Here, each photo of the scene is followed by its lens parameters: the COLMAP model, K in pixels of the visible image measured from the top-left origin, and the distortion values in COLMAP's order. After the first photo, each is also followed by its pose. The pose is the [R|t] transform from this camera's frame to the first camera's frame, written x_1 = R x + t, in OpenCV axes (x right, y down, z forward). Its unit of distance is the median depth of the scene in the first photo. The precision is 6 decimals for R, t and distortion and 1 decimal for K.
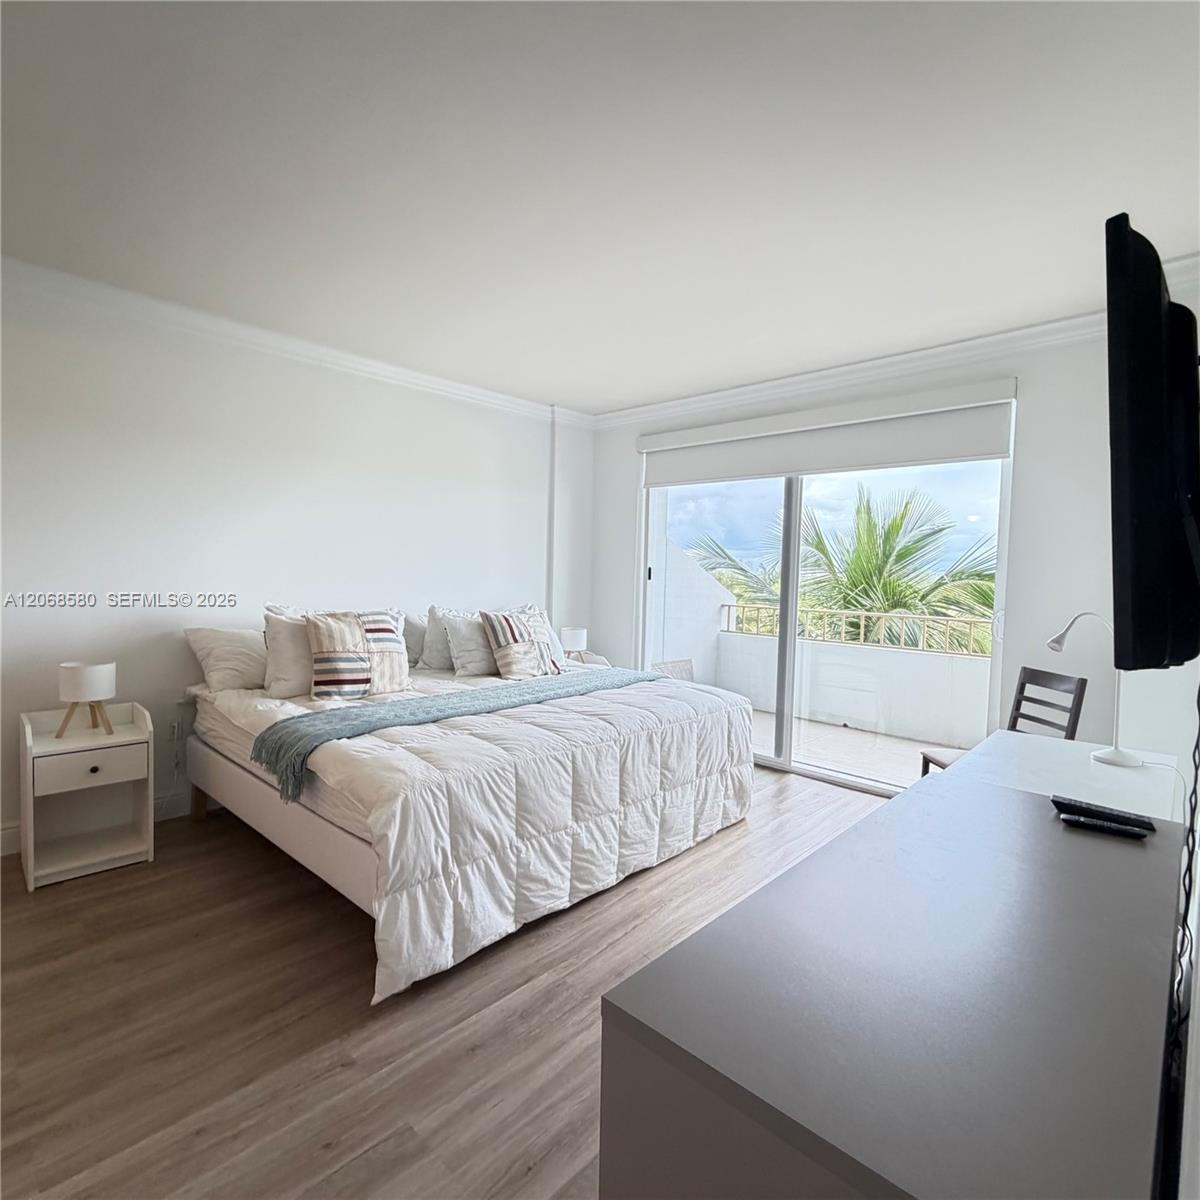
lens RADIAL K [[651.9, 0, 600.0], [0, 651.9, 600.0], [0, 0, 1]] dist [-0.001595, -0.002566]
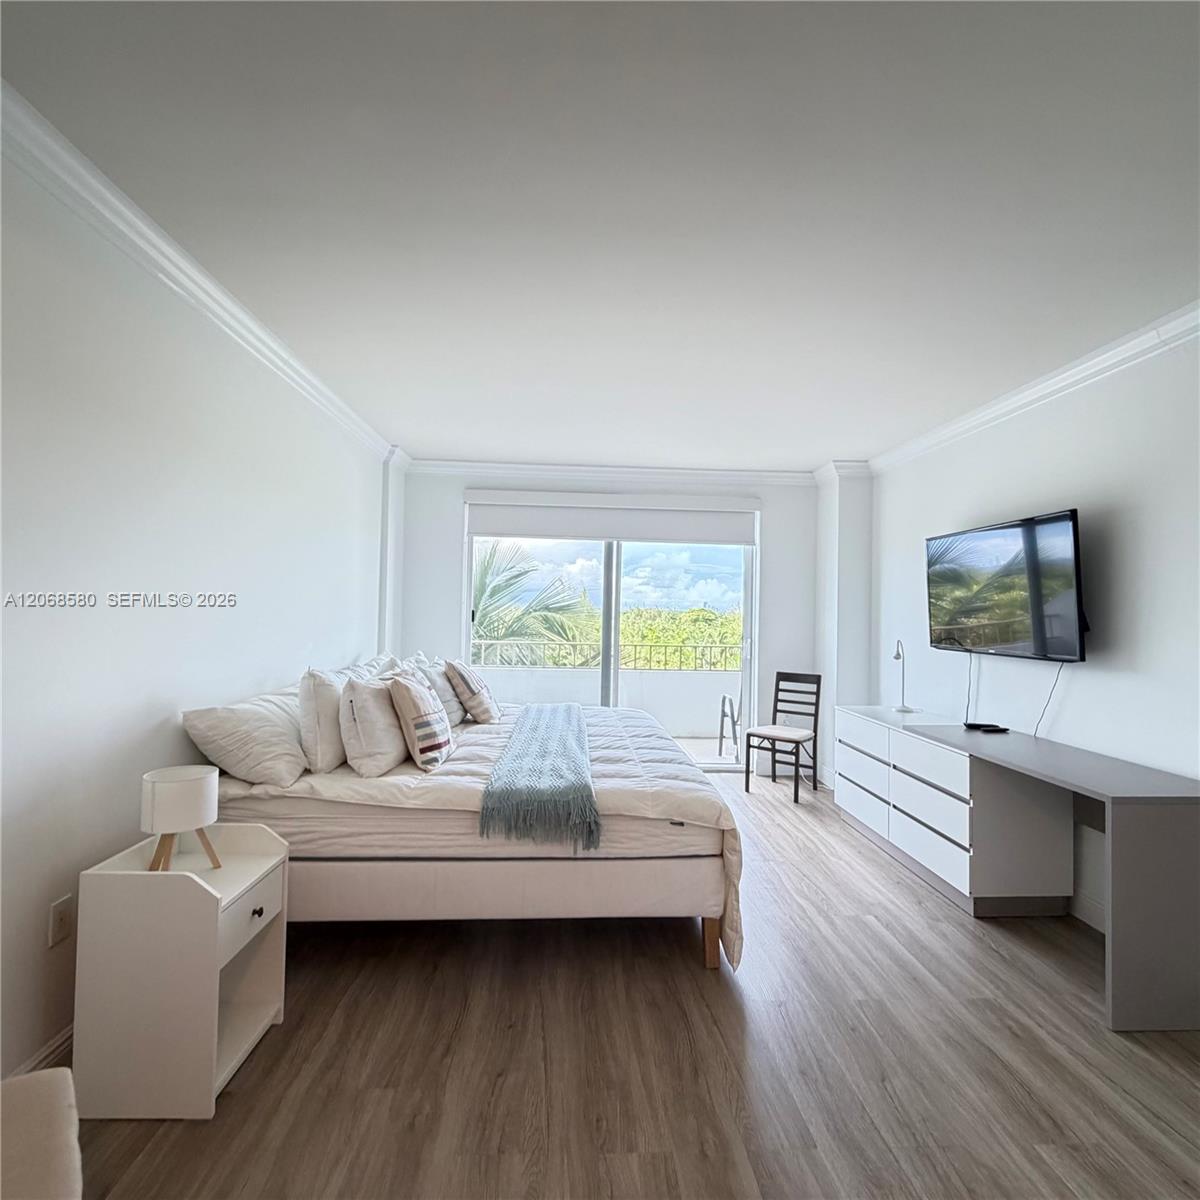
lens RADIAL K [[651.9, 0, 600.0], [0, 651.9, 600.0], [0, 0, 1]] dist [-0.001595, -0.002566]
pose [[0.681245, 0.001170, 0.732055, -0.850460], [0.028435, 0.999202, -0.028058, -0.045834], [-0.731503, 0.039930, 0.680668, 0.172616]]
